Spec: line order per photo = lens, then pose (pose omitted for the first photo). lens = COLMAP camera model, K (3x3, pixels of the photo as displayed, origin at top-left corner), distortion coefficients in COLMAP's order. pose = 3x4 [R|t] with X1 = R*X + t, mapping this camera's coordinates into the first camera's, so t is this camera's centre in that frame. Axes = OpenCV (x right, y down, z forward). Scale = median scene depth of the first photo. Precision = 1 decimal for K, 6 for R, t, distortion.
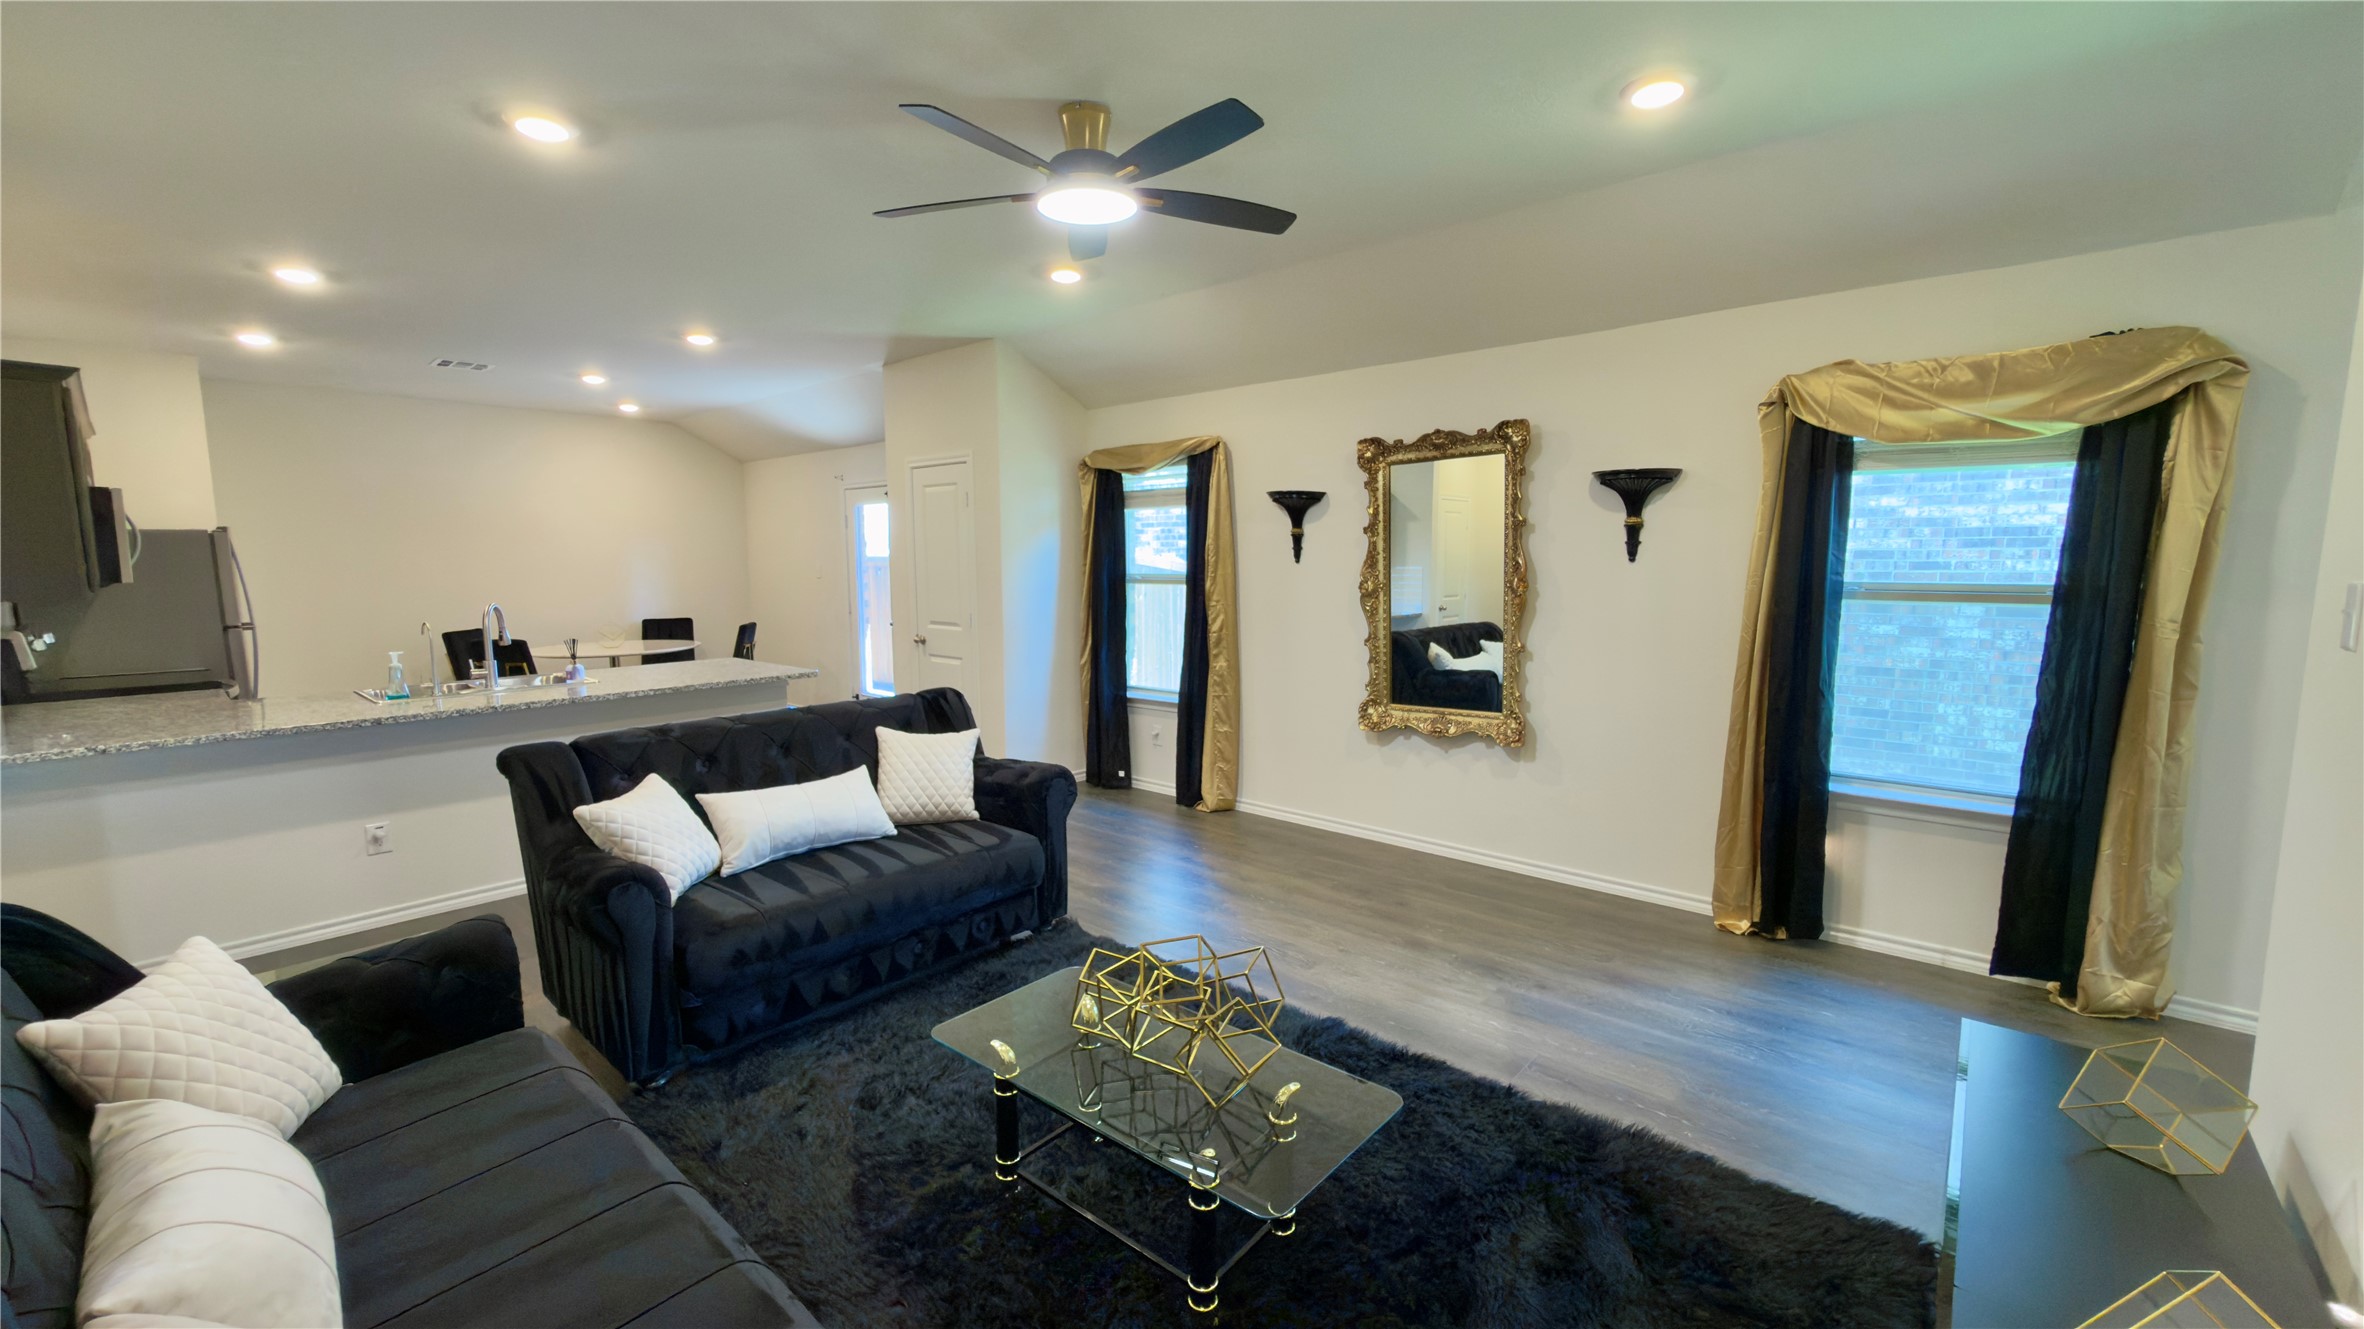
lens RADIAL K [[940.9, 0, 1183.3], [0, 940.9, 668.1], [0, 0, 1]] dist [-0.000278, 0.000007]
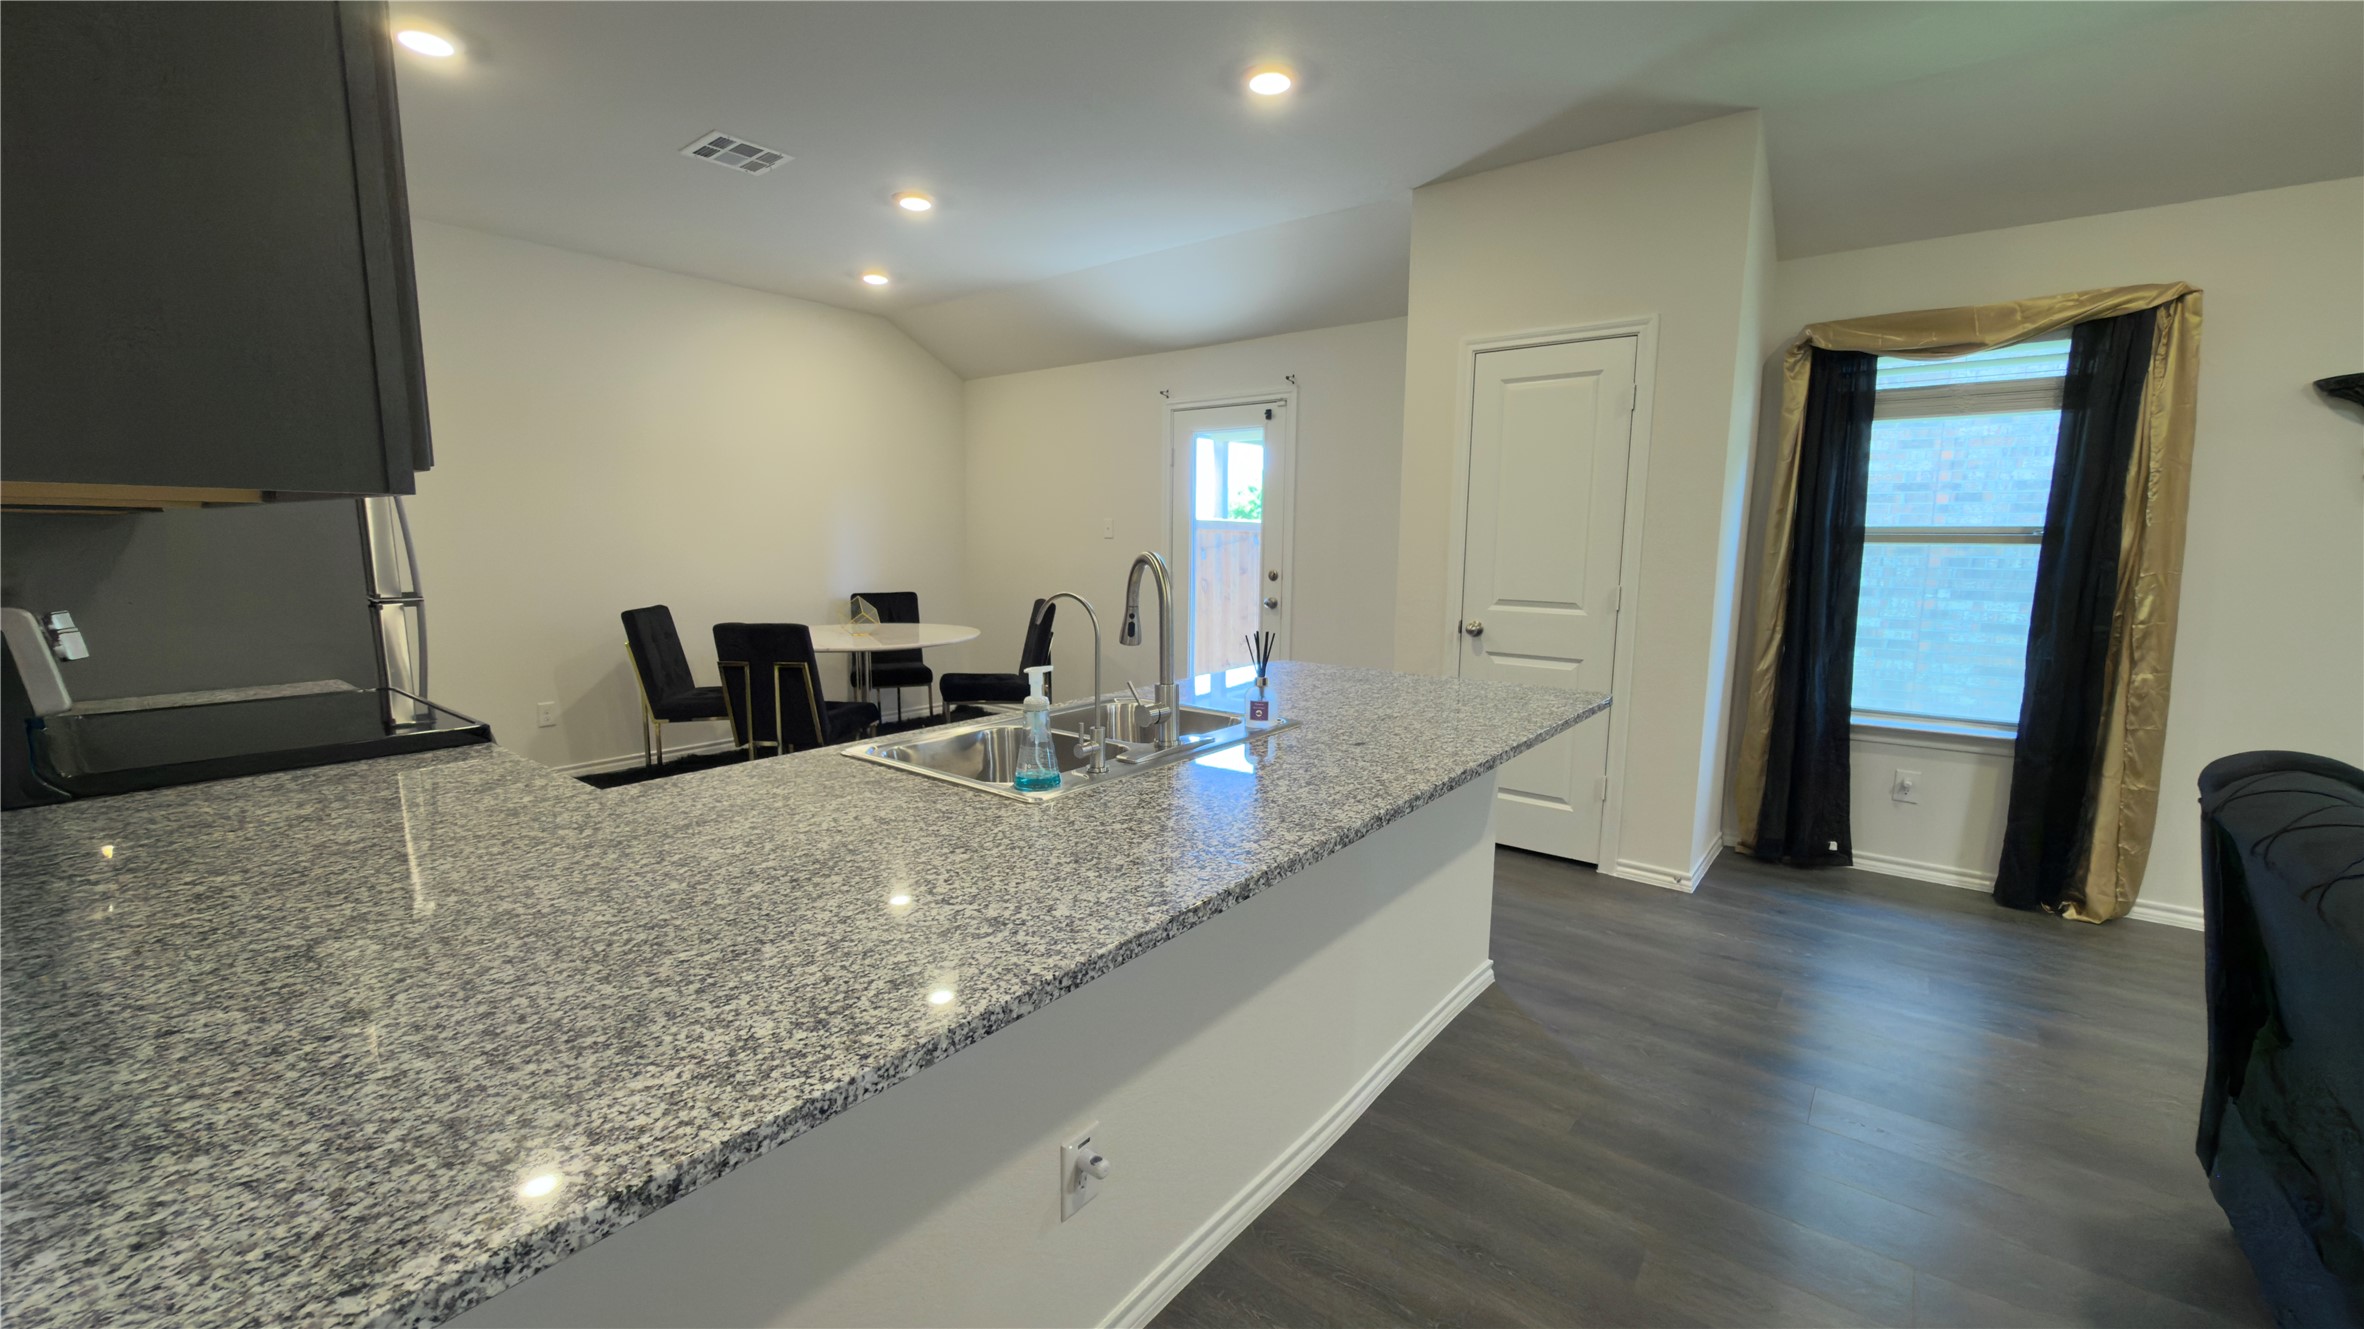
lens RADIAL K [[940.3, 0, 1183.4], [0, 940.3, 667.3], [0, 0, 1]] dist [-0.000286, 0.000441]
pose [[0.998118, 0.004187, 0.061181, -0.609899], [-0.005359, 0.999805, 0.019000, -0.018511], [-0.061089, -0.019292, 0.997946, 0.457887]]
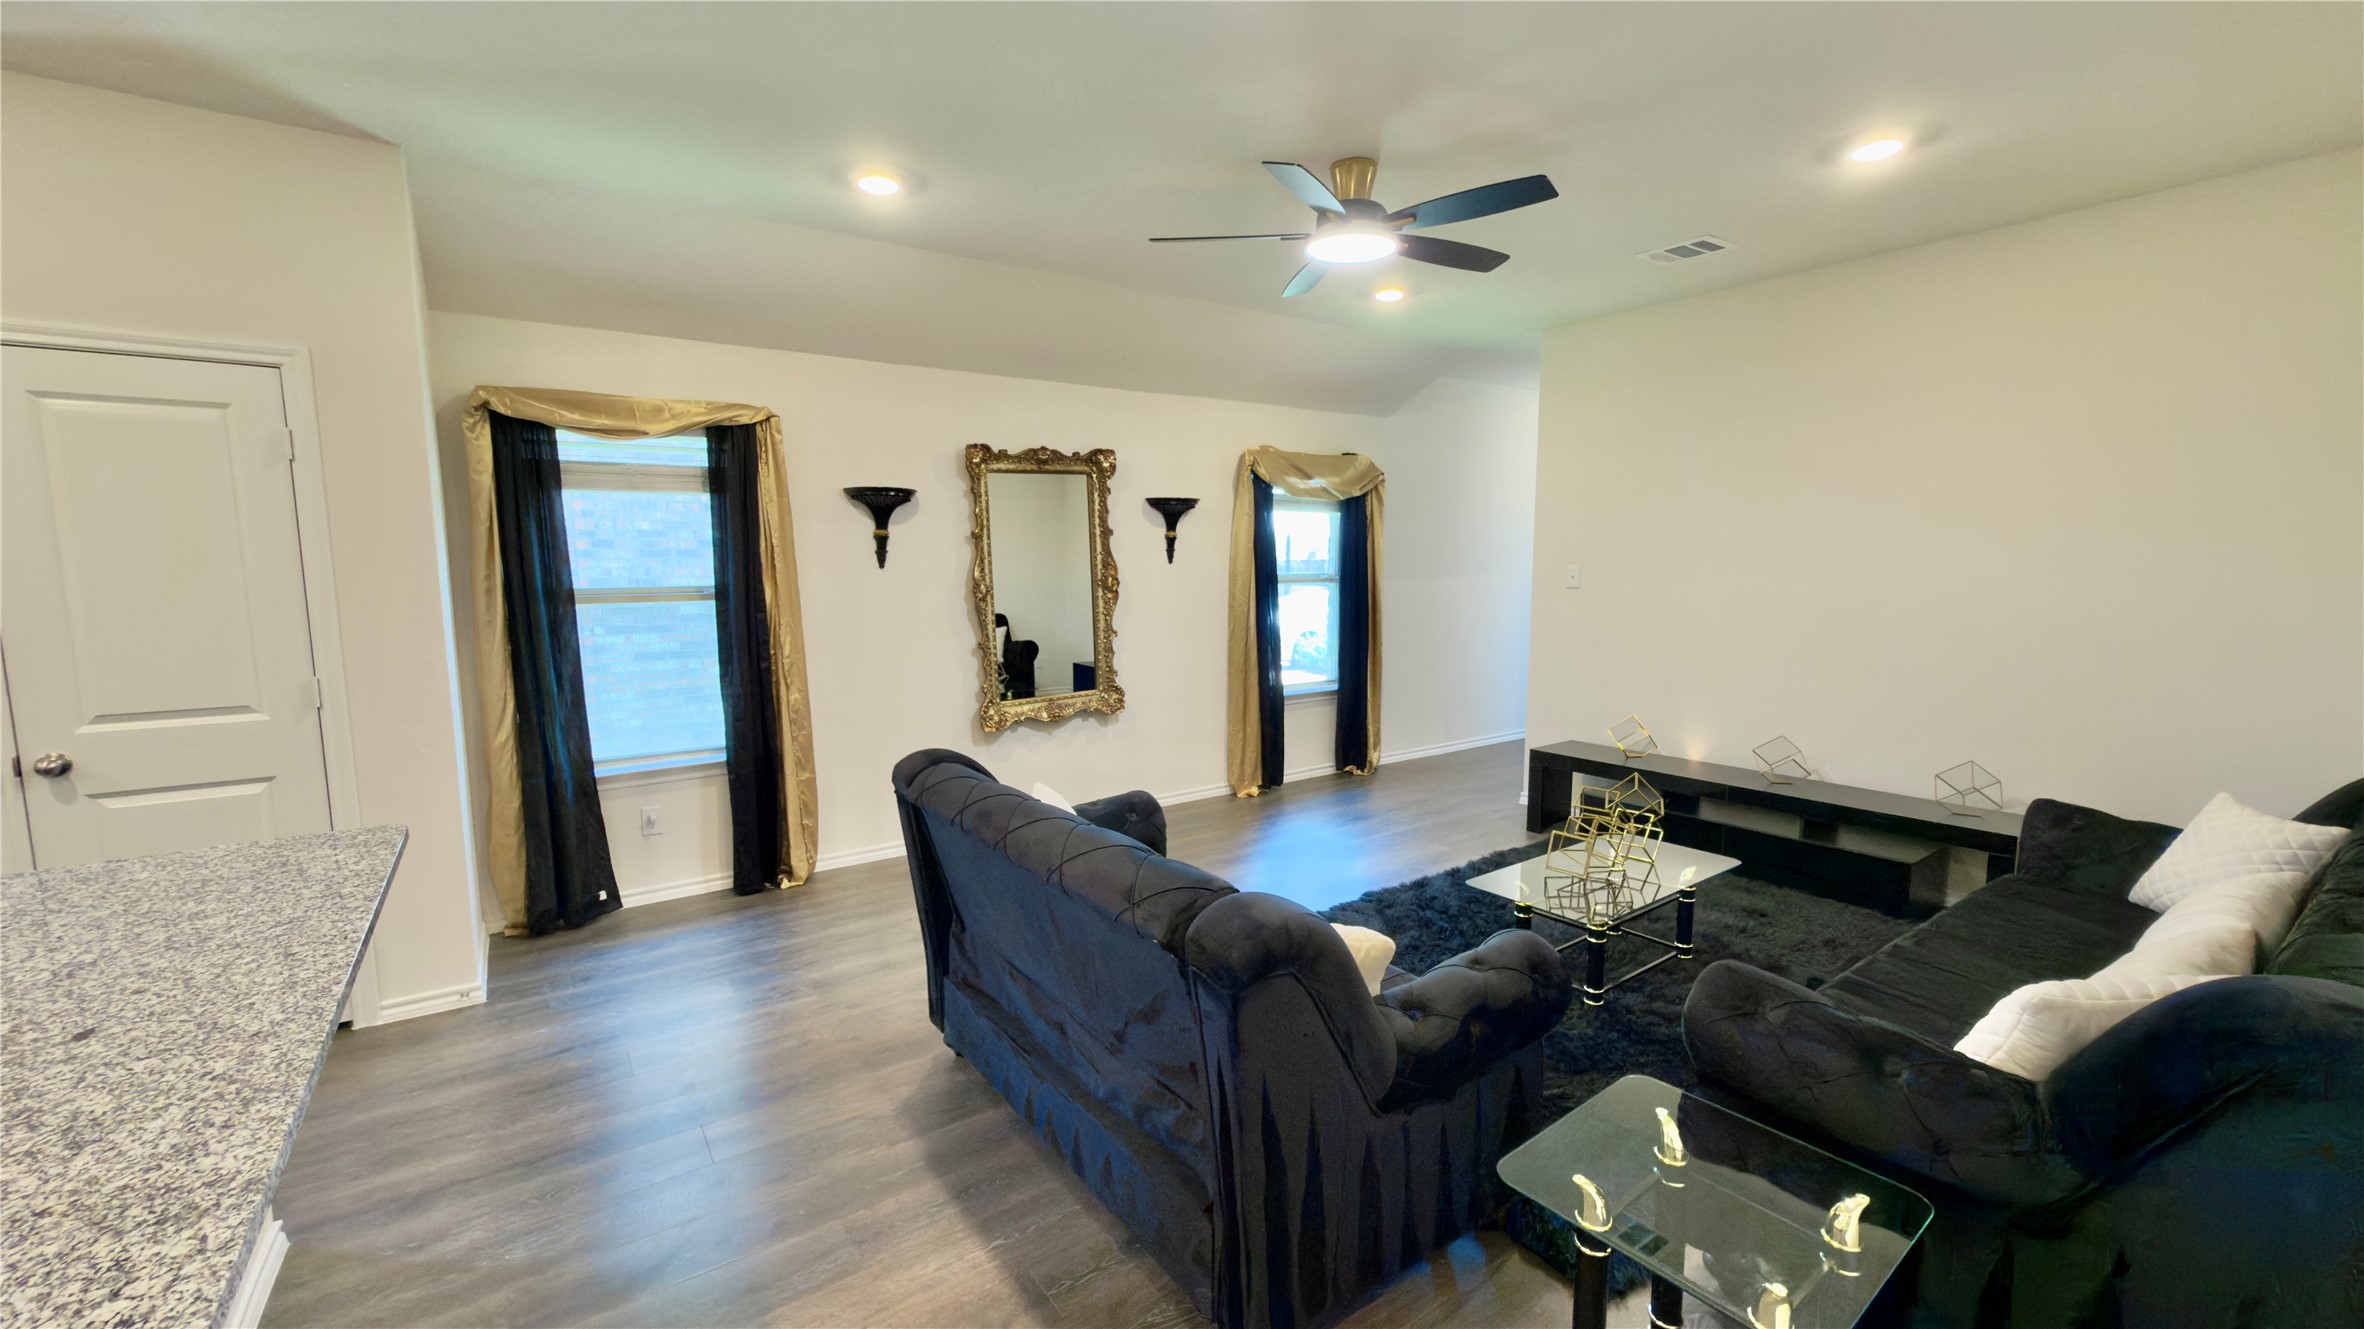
lens RADIAL K [[940.9, 0, 1183.3], [0, 940.9, 668.1], [0, 0, 1]] dist [-0.000278, 0.000007]
pose [[0.225975, -0.110095, 0.967892, -0.668357], [0.121343, 0.989035, 0.084170, -0.056221], [-0.966546, 0.098427, 0.236856, 0.501109]]
